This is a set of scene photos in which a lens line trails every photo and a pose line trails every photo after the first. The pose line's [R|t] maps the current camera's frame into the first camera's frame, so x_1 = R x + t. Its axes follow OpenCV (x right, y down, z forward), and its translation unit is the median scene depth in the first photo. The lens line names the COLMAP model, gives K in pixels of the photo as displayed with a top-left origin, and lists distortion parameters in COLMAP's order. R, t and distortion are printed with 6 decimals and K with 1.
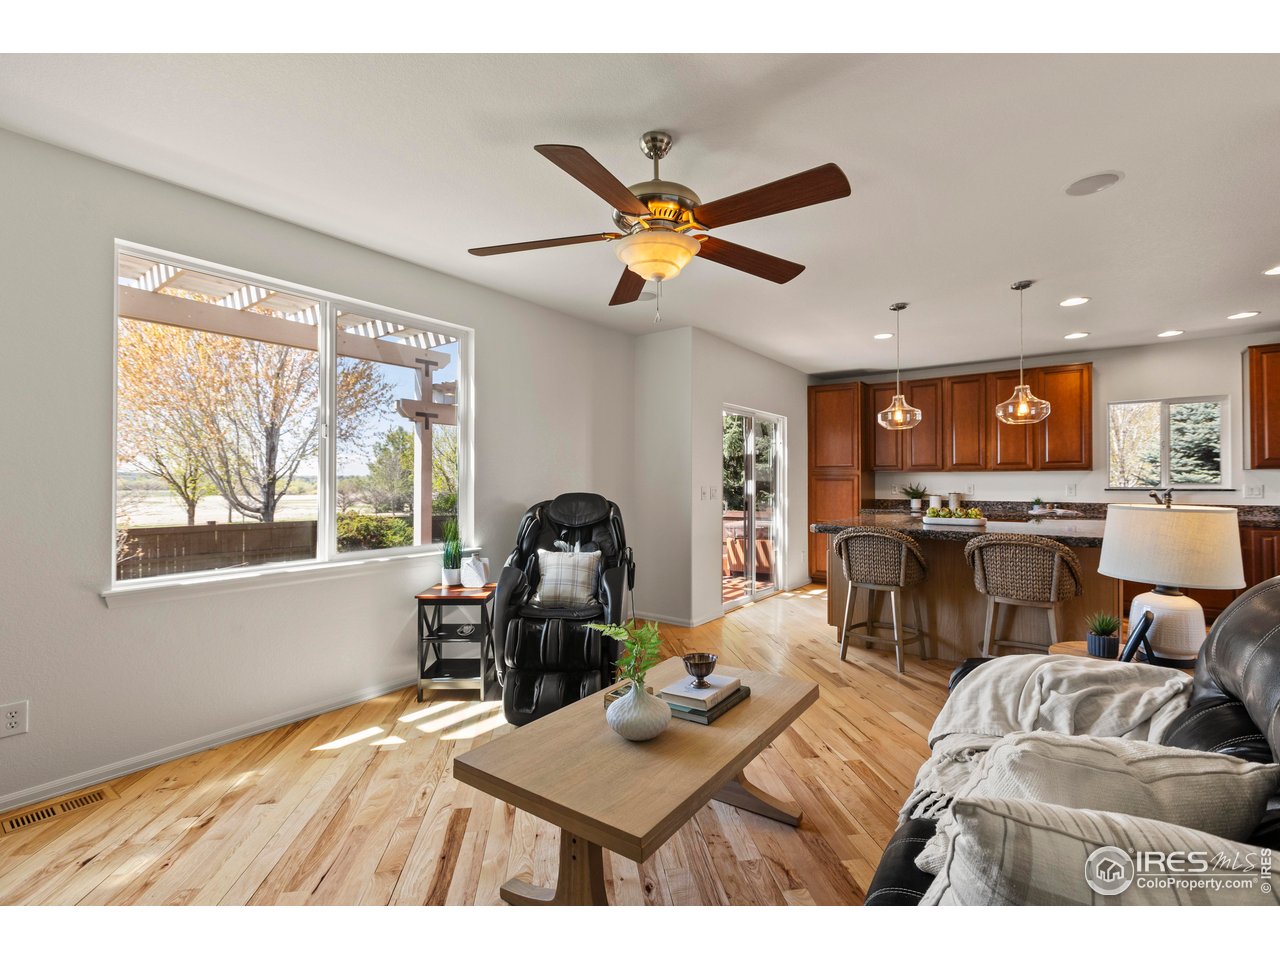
lens RADIAL K [[606.0, 0, 628.9], [0, 606.0, 480.1], [0, 0, 1]] dist [-0.001783, 0.002293]
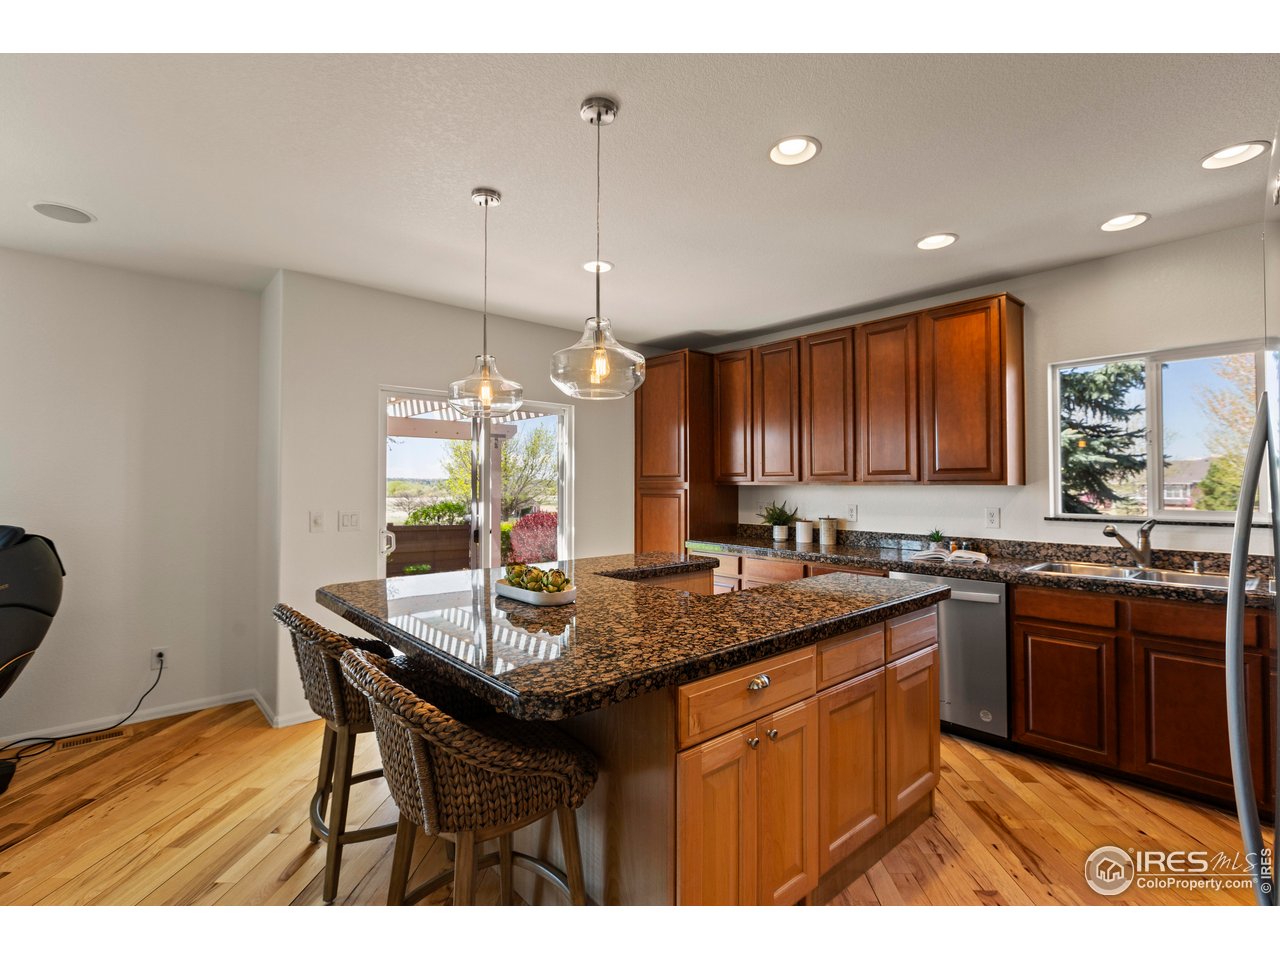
lens RADIAL K [[606.0, 0, 652.2], [0, 606.0, 472.0], [0, 0, 1]] dist [-0.001783, 0.002293]
pose [[0.978923, -0.003646, -0.204197, 0.520767], [-0.000155, 0.999827, -0.018595, -0.016258], [0.204229, 0.018235, 0.978753, 0.359167]]
